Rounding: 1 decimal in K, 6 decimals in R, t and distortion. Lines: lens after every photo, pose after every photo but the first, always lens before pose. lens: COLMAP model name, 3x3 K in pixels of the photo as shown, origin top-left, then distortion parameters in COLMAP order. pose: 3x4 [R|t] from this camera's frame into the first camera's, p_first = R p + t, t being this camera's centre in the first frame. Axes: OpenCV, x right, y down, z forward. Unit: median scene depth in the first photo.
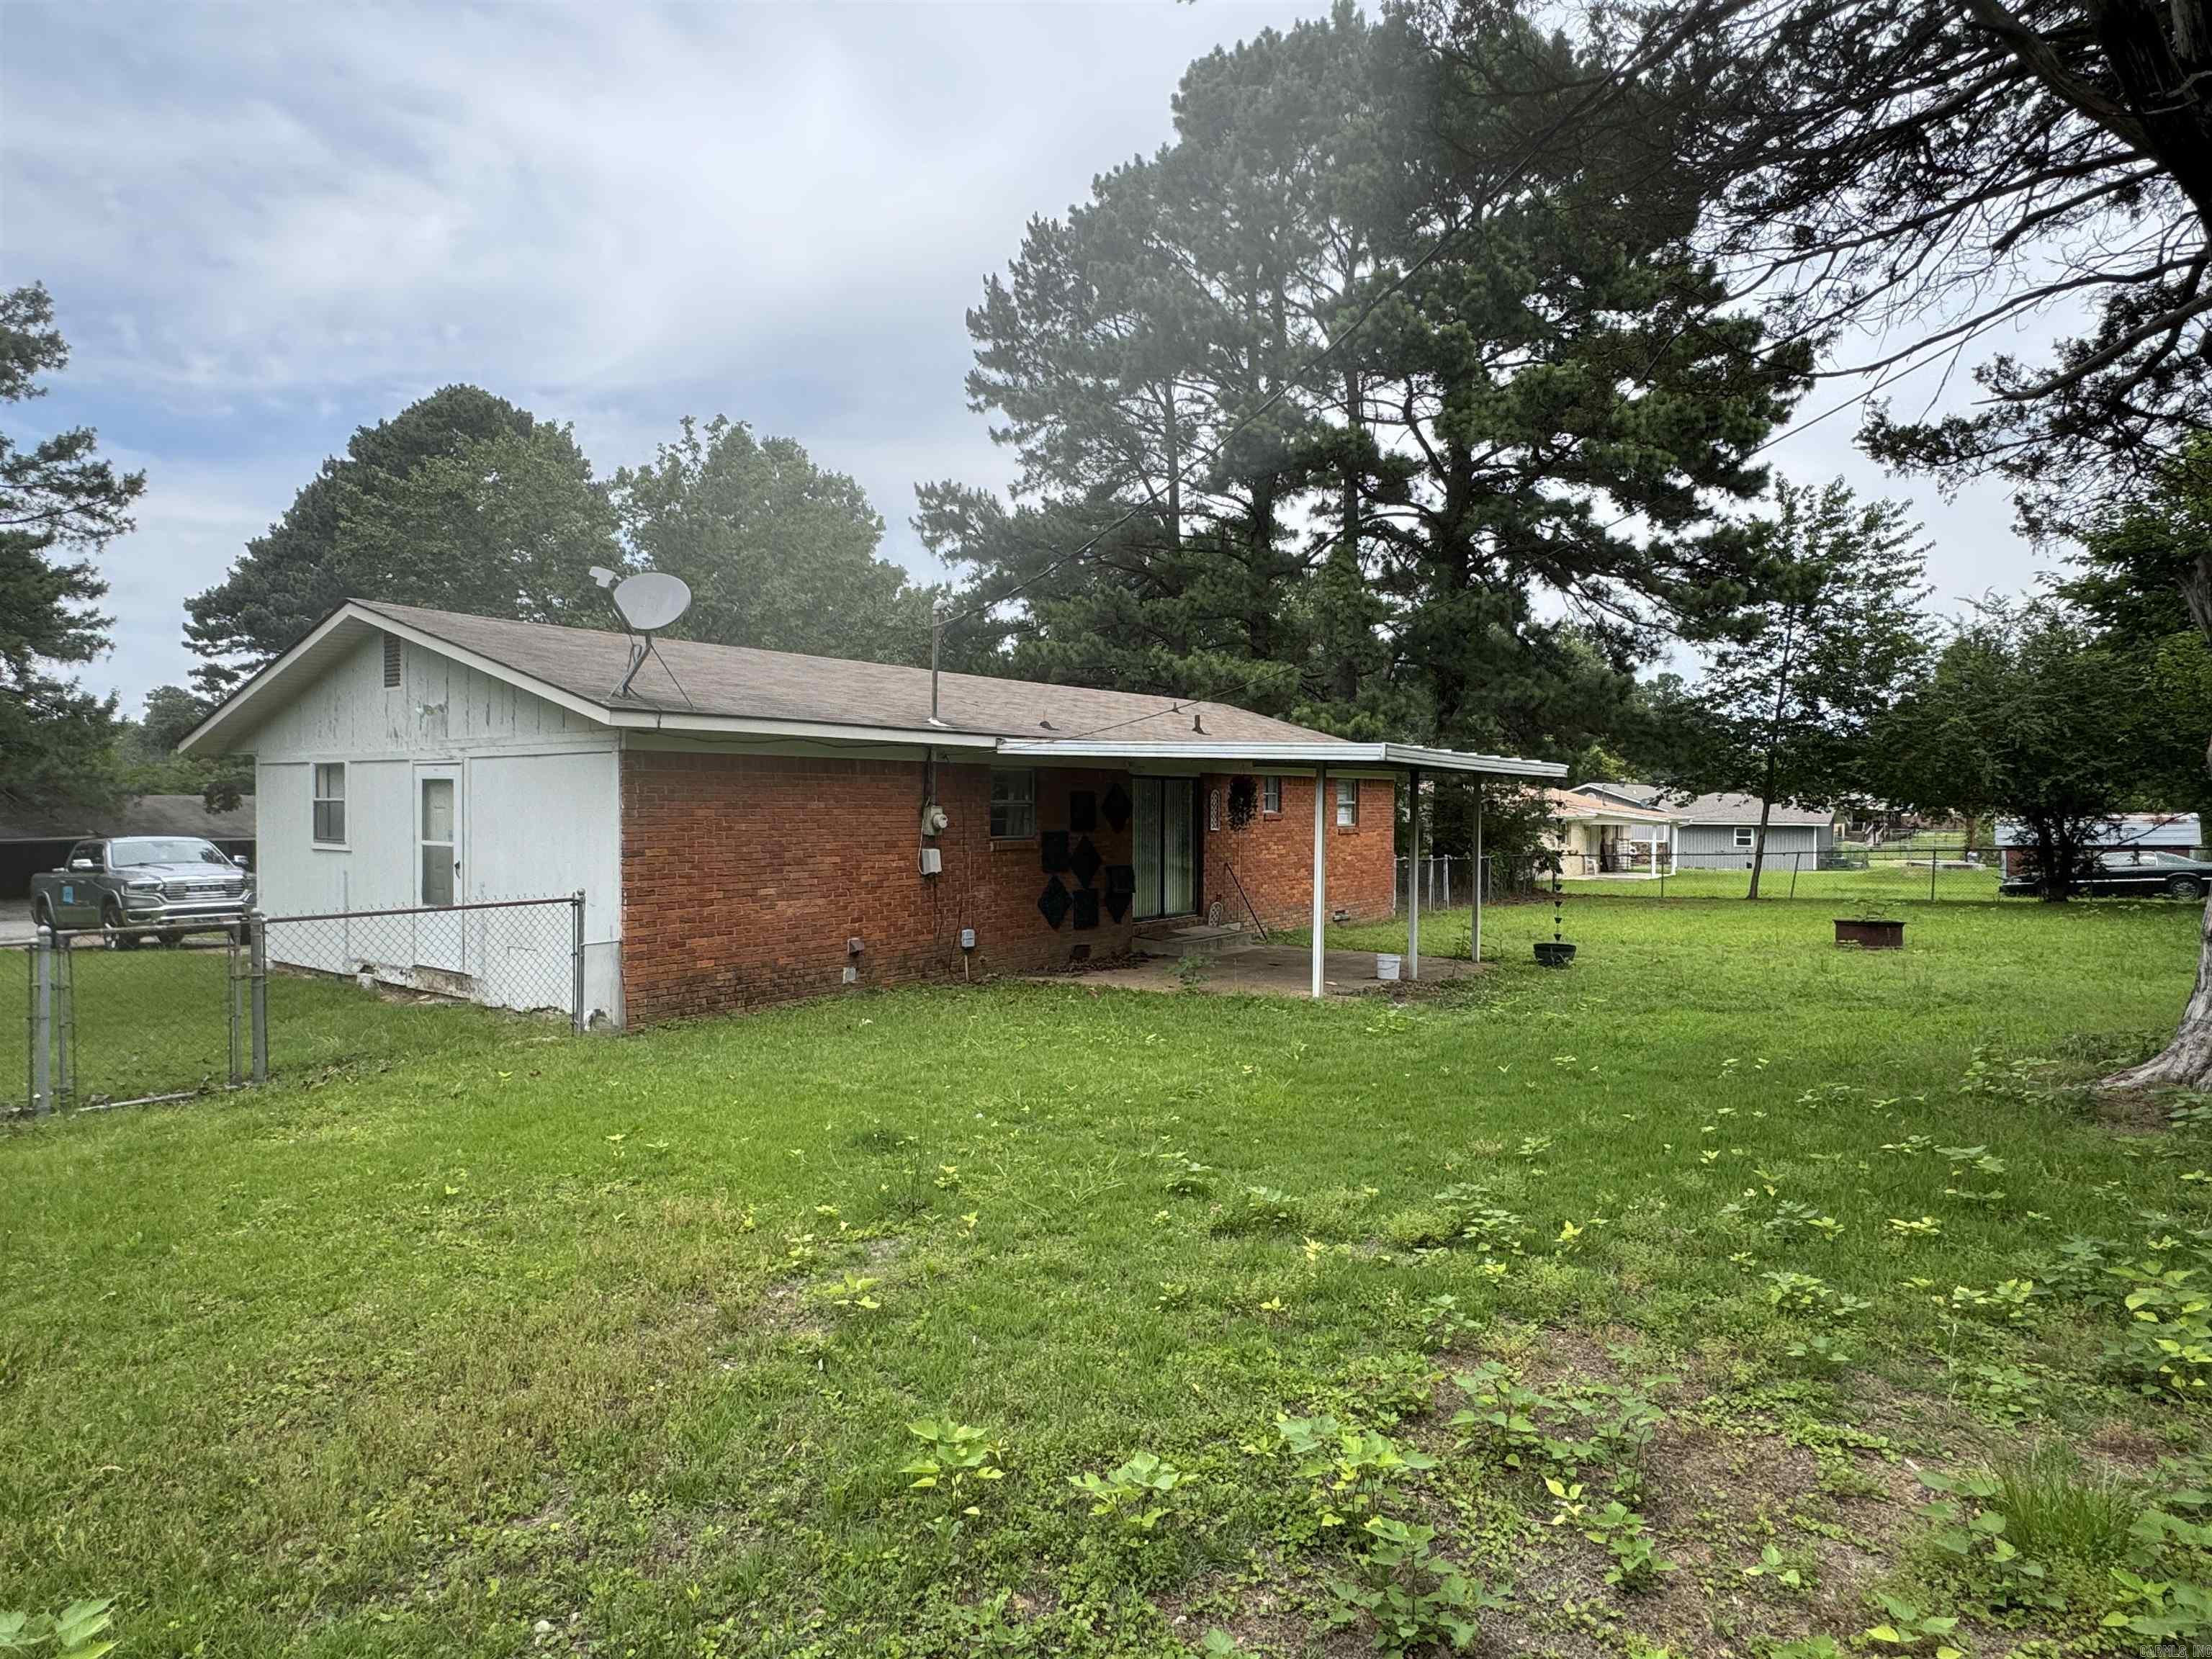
lens RADIAL K [[1298.3, 0, 1106.0], [0, 1298.3, 829.5], [0, 0, 1]] dist [0.001773, 0.000801]
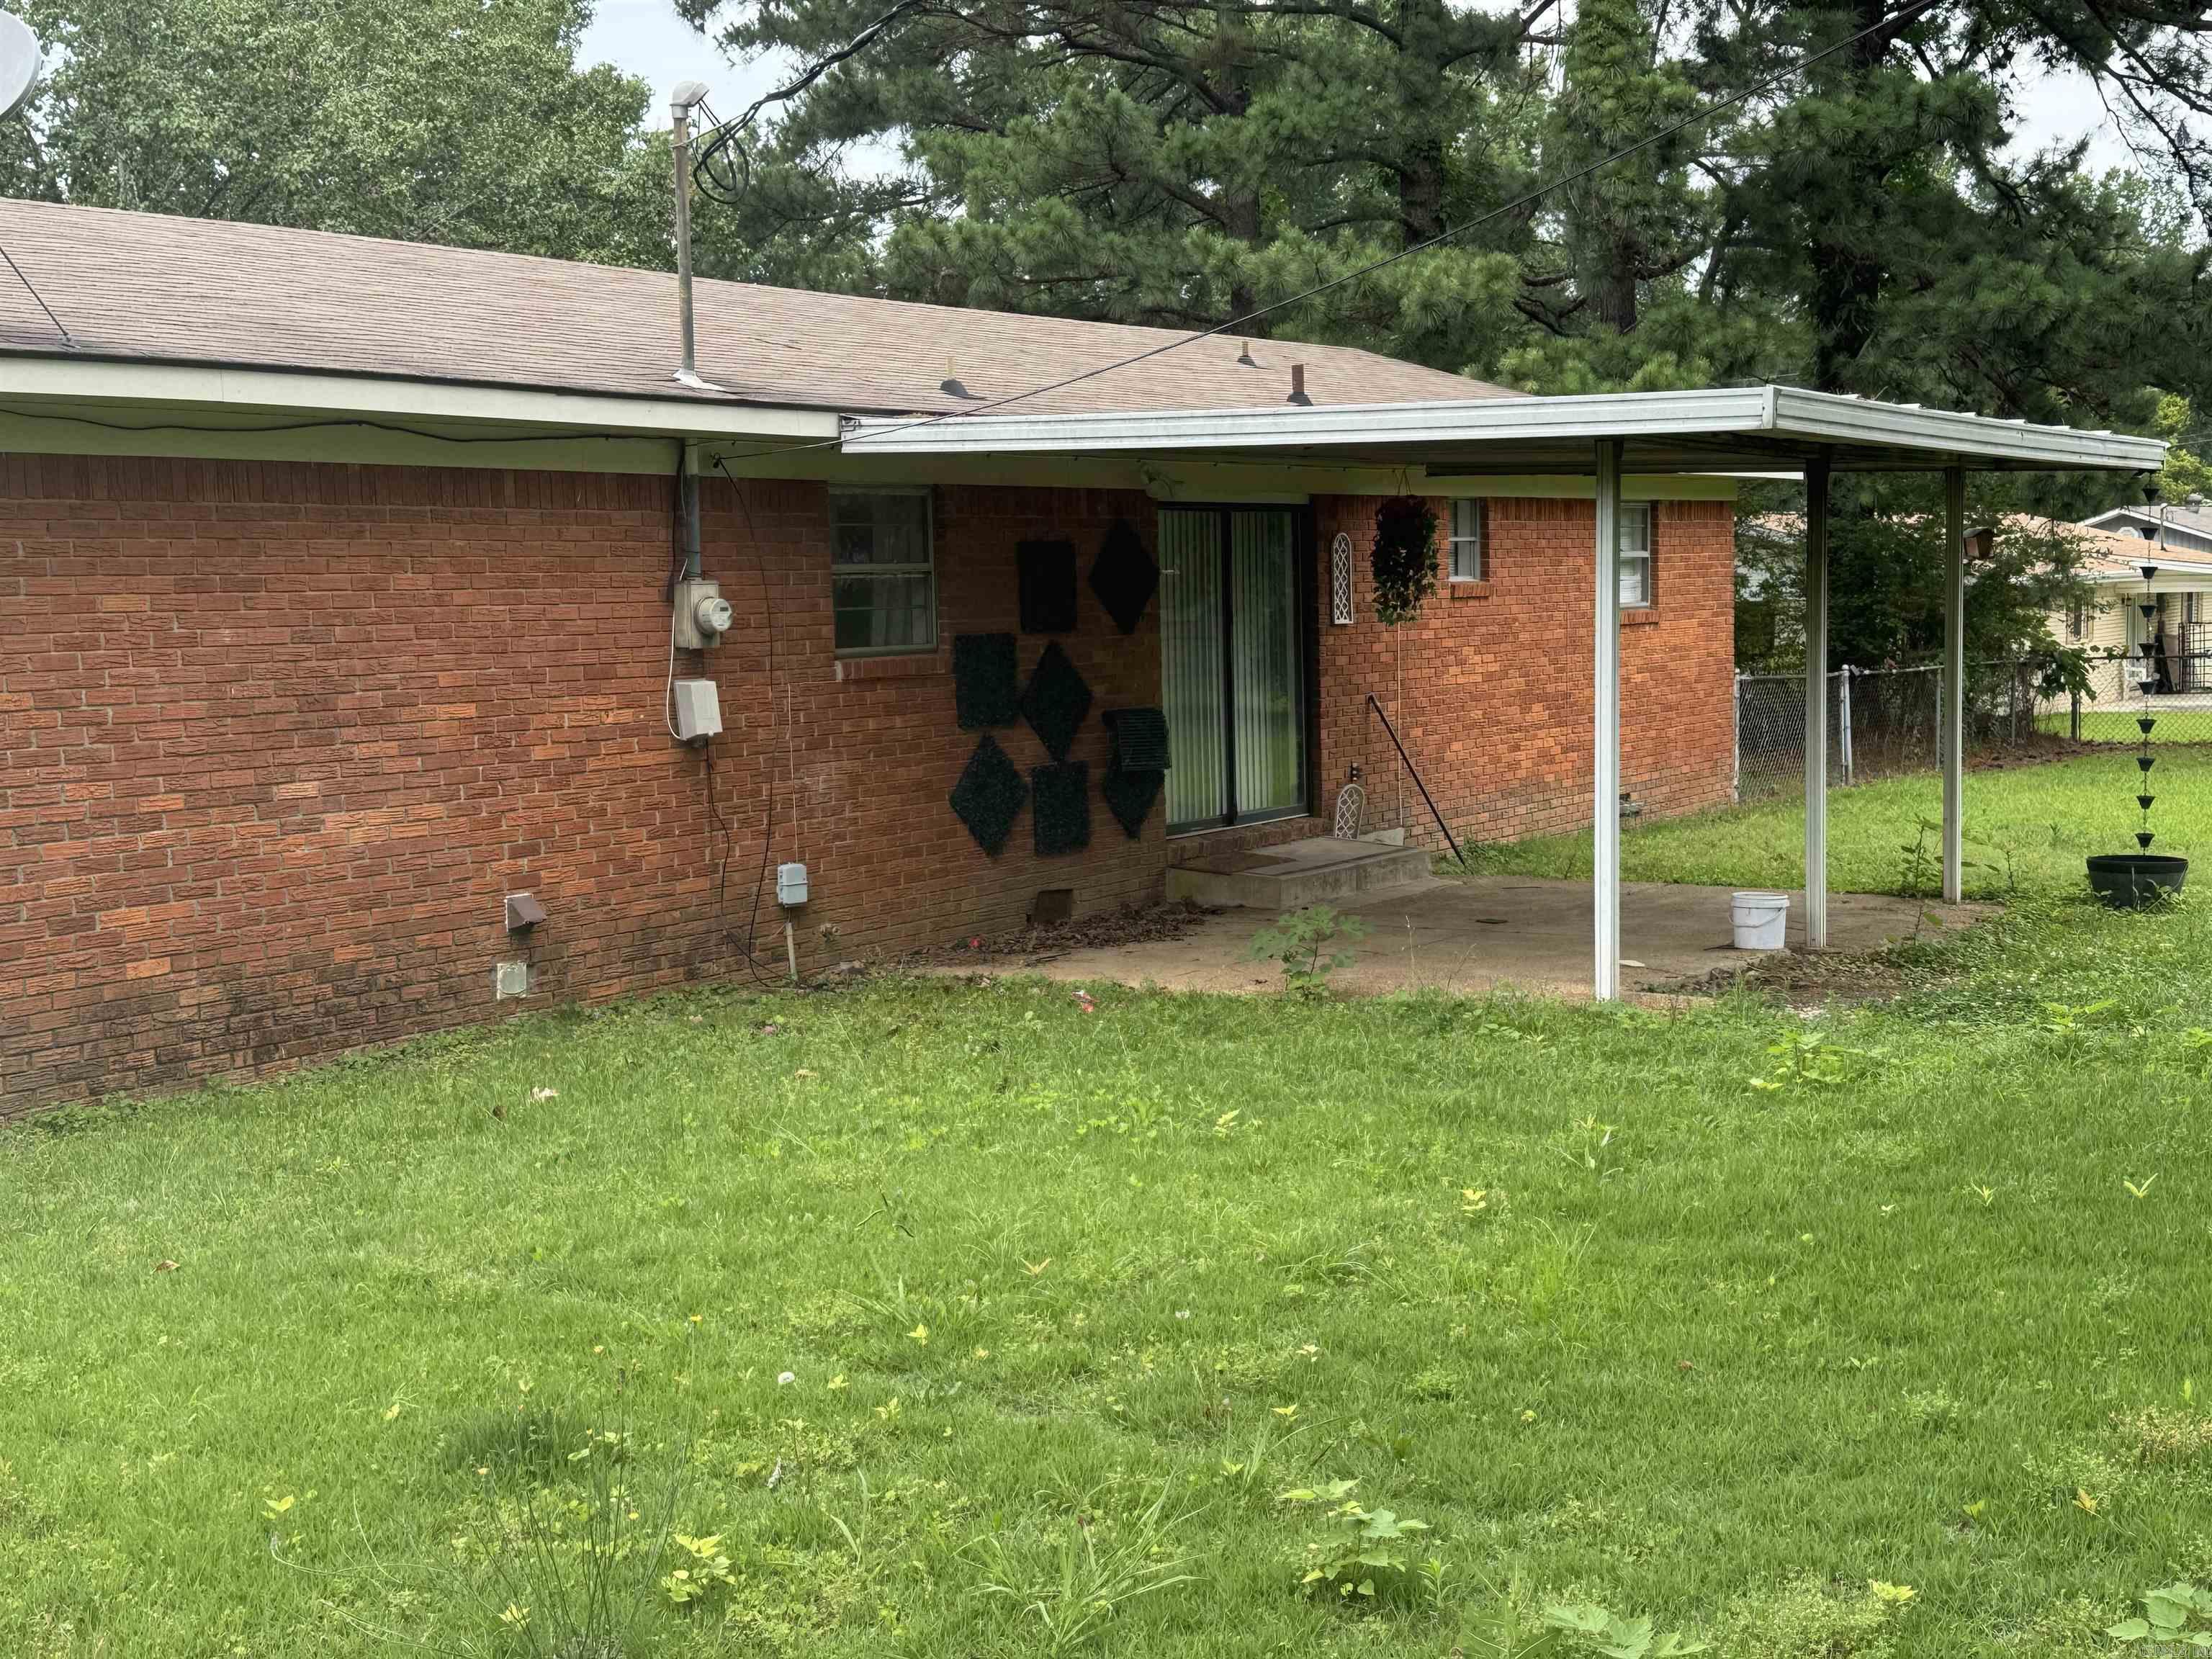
lens RADIAL K [[2636.6, 0, 1106.0], [0, 2636.6, 829.5], [0, 0, 1]] dist [0.244797, -0.548268]
pose [[0.999560, -0.029636, 0.001052, -0.001315], [0.029487, 0.997053, 0.070821, 0.006049], [-0.003148, -0.070759, 0.997488, 0.120508]]
